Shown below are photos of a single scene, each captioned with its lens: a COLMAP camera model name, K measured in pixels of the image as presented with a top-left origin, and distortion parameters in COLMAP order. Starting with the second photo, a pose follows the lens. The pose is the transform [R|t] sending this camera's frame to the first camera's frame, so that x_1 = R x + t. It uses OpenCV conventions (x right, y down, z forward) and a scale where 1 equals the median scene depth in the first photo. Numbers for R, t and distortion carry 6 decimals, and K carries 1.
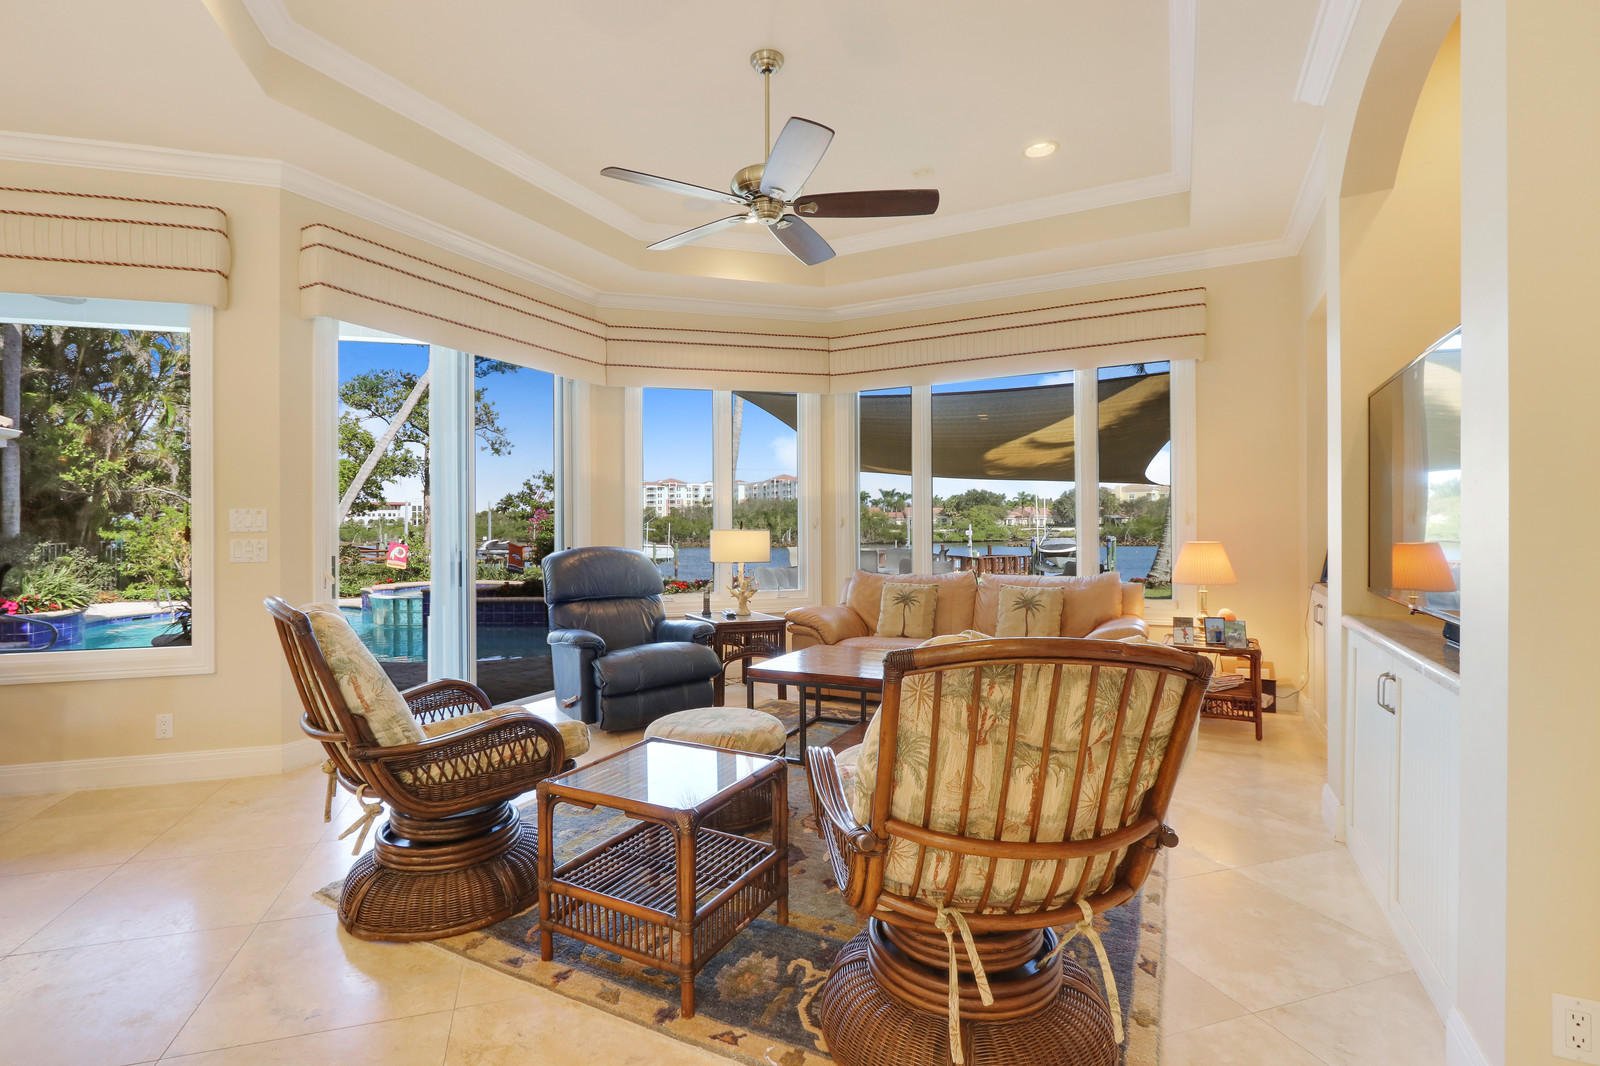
lens RADIAL K [[767.2, 0, 767.9], [0, 767.2, 524.0], [0, 0, 1]] dist [-0.007066, -0.000558]
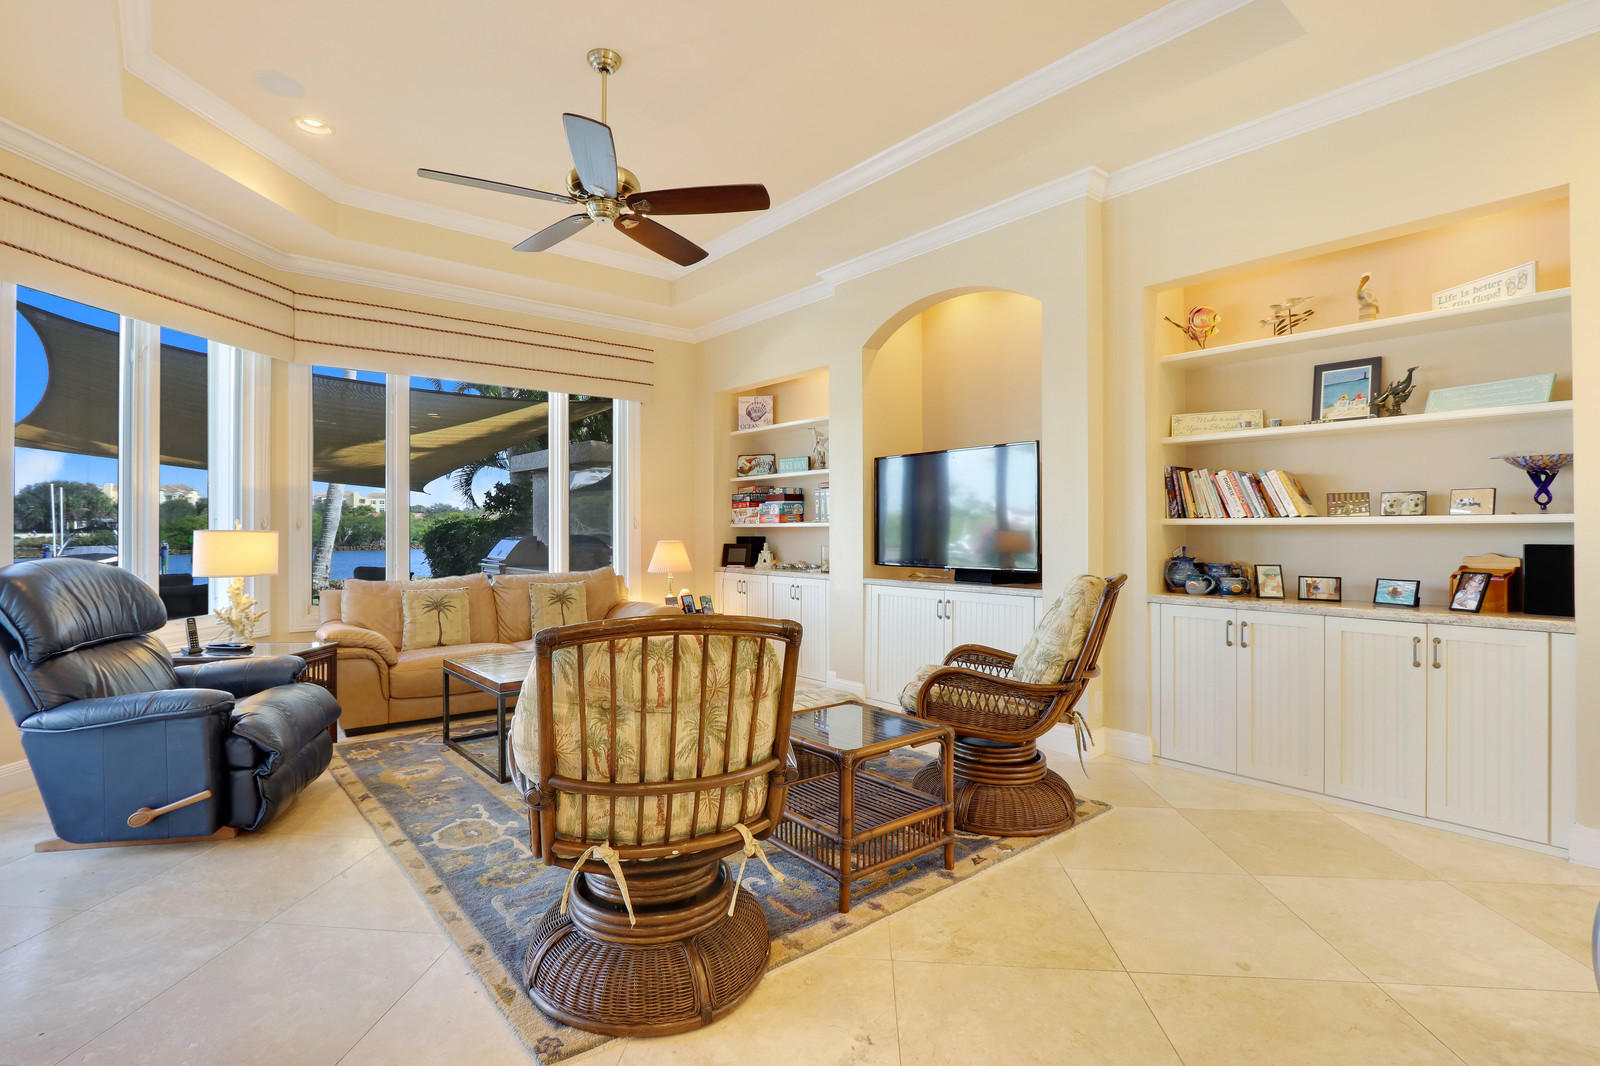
lens RADIAL K [[757.1, 0, 799.3], [0, 757.1, 525.1], [0, 0, 1]] dist [-0.028809, 0.004417]
pose [[0.366602, 0.011178, 0.930311, -0.449954], [-0.004730, 0.999937, -0.010151, 0.006240], [-0.930366, -0.000679, 0.366632, 0.222743]]
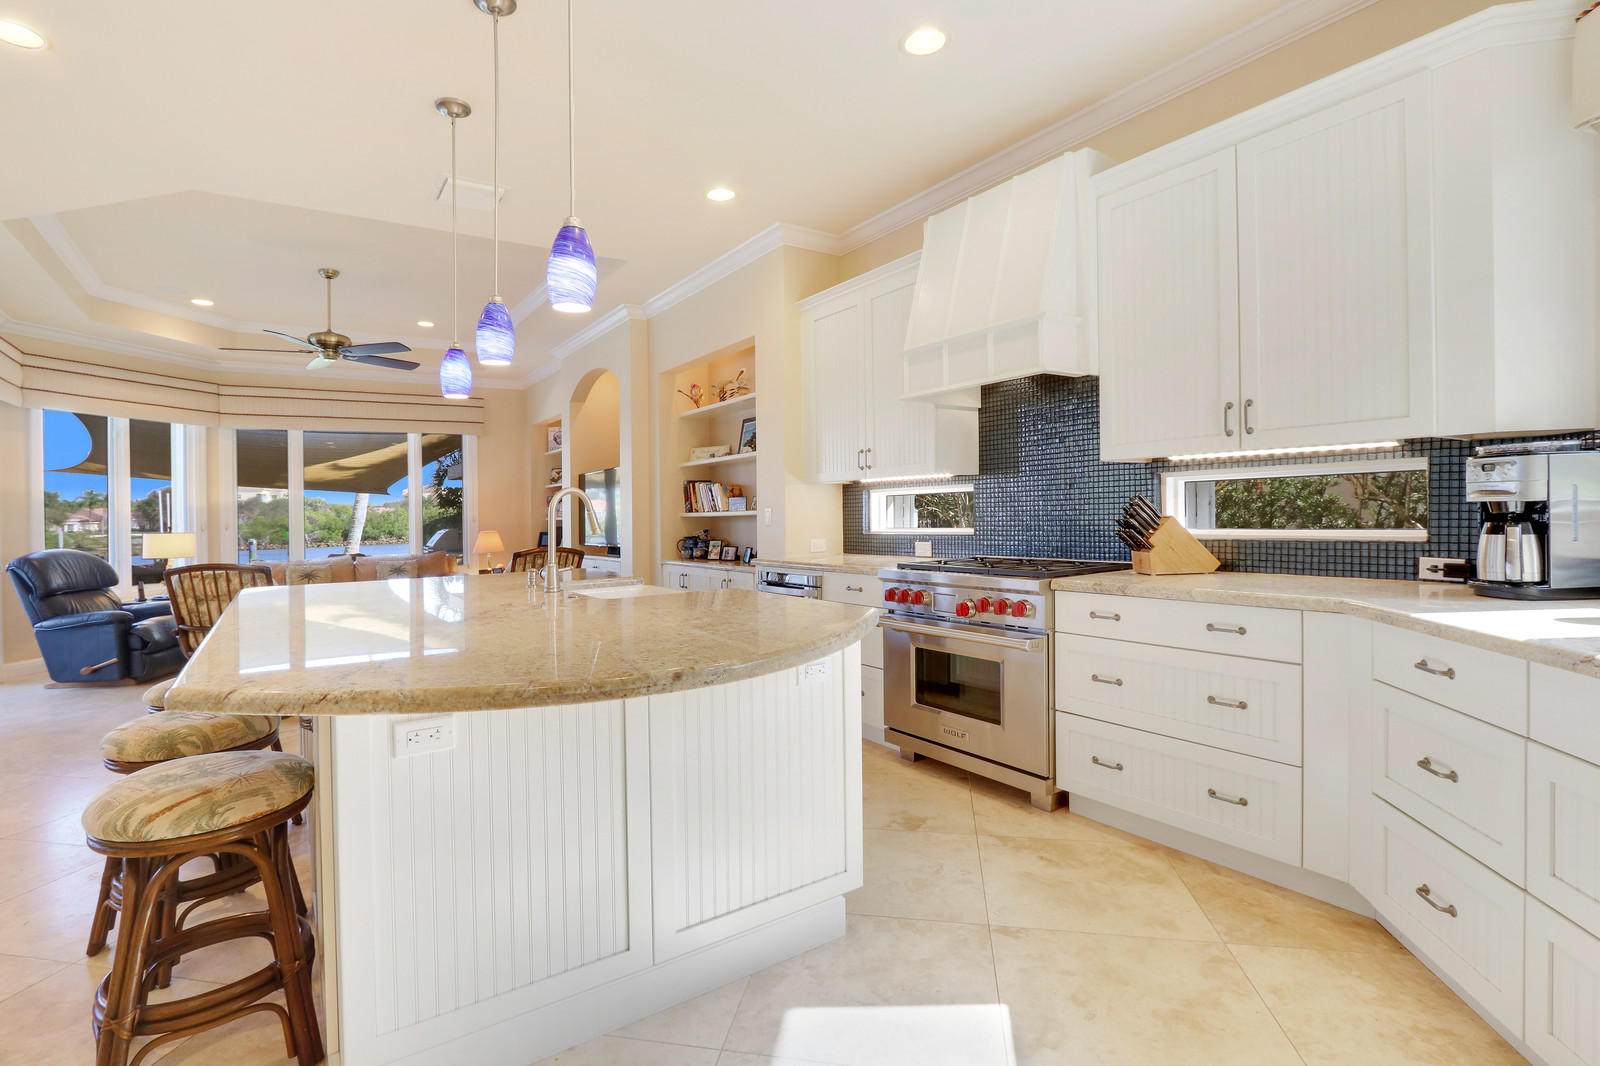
lens RADIAL K [[763.7, 0, 801.2], [0, 763.7, 501.8], [0, 0, 1]] dist [-0.014270, -0.000405]
pose [[0.460761, 0.007276, 0.887494, -0.605885], [0.019961, 0.999628, -0.018558, 0.000018], [-0.887300, 0.026267, 0.460445, -0.467975]]
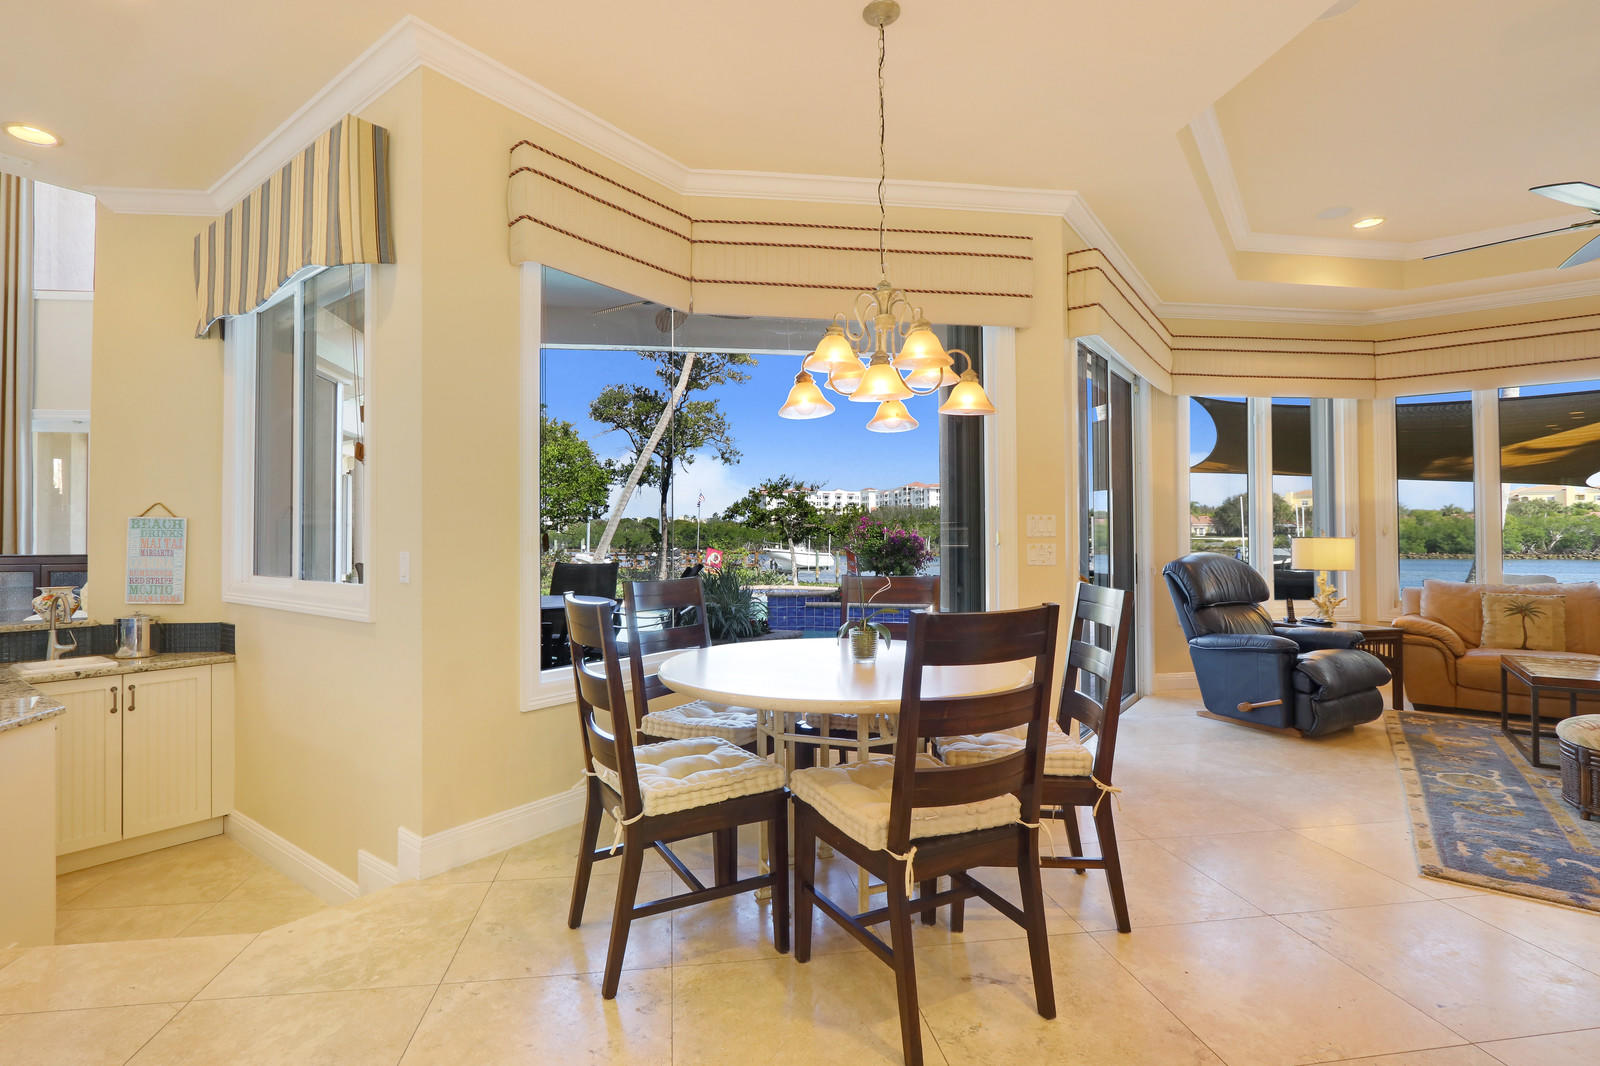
lens RADIAL K [[774.5, 0, 775.6], [0, 774.5, 525.9], [0, 0, 1]] dist [-0.007736, 0.000595]
pose [[0.989826, 0.003134, -0.142252, -0.536692], [-0.004247, 0.999963, -0.007523, 0.002901], [0.142223, 0.008050, 0.989802, -0.078594]]
